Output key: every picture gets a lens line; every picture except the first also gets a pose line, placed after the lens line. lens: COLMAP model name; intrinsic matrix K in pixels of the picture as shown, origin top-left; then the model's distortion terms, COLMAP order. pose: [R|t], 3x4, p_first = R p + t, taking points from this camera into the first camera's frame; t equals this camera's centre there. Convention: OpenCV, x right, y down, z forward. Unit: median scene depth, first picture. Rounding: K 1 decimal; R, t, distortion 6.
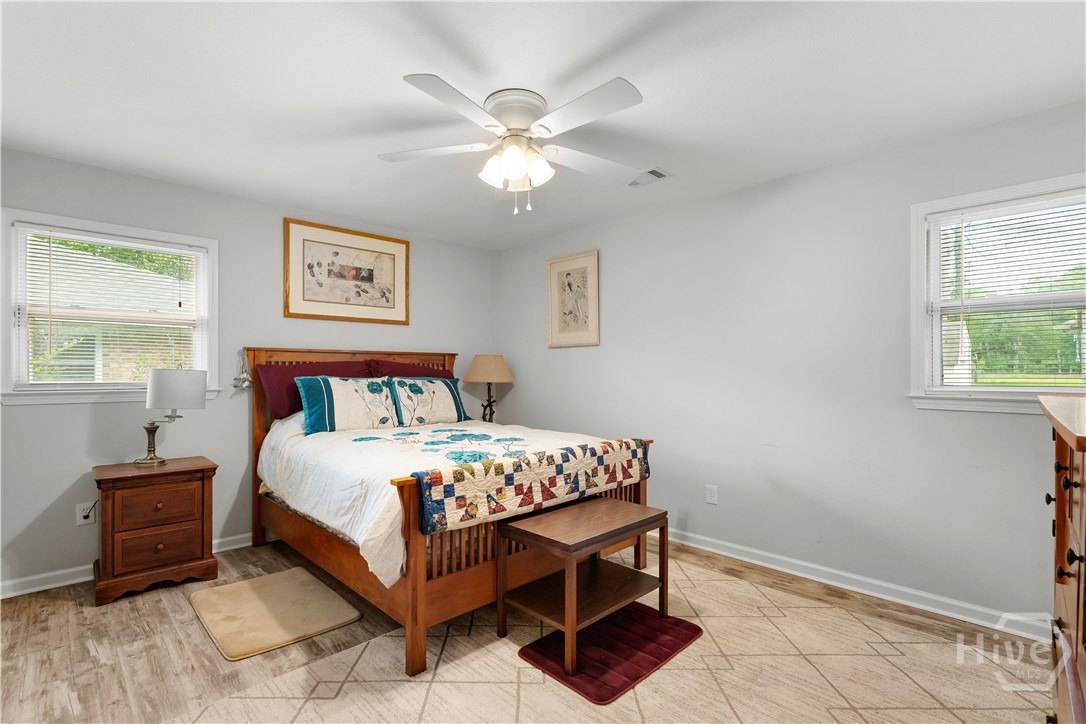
lens RADIAL K [[502.9, 0, 544.0], [0, 502.9, 365.0], [0, 0, 1]] dist [-0.006826, 0.000113]
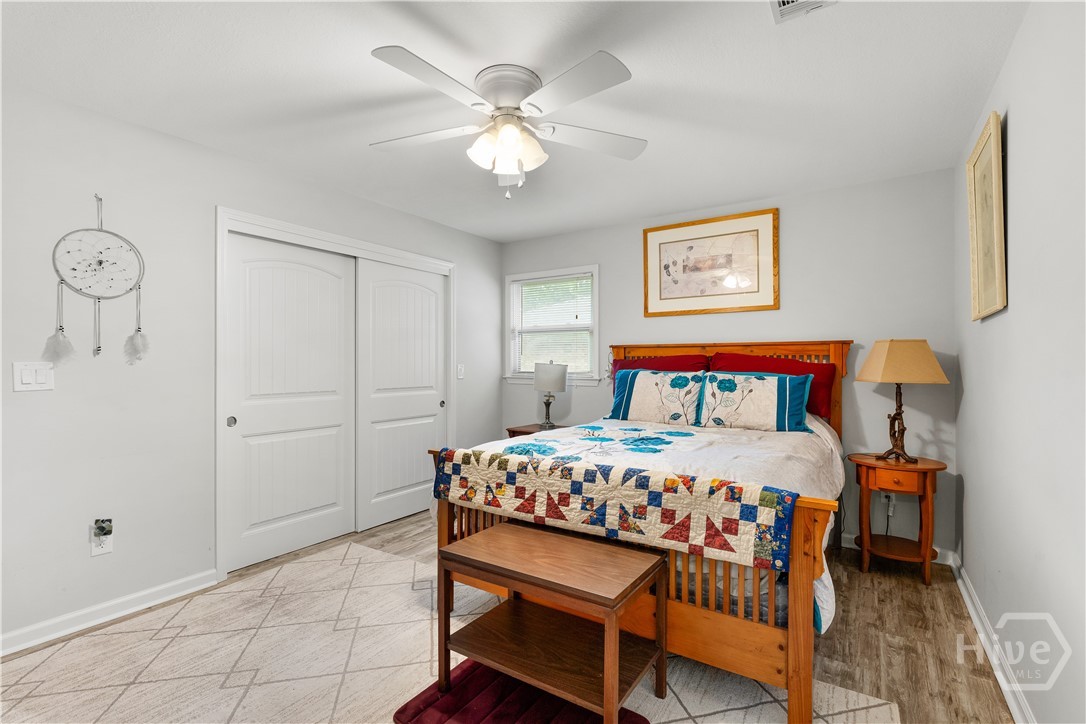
lens RADIAL K [[502.9, 0, 544.0], [0, 502.9, 365.0], [0, 0, 1]] dist [-0.006826, 0.000113]
pose [[0.217802, 0.000272, -0.975993, 0.710621], [0.010722, 0.999939, 0.002671, 0.009134], [0.975934, -0.011046, 0.217785, 0.694766]]
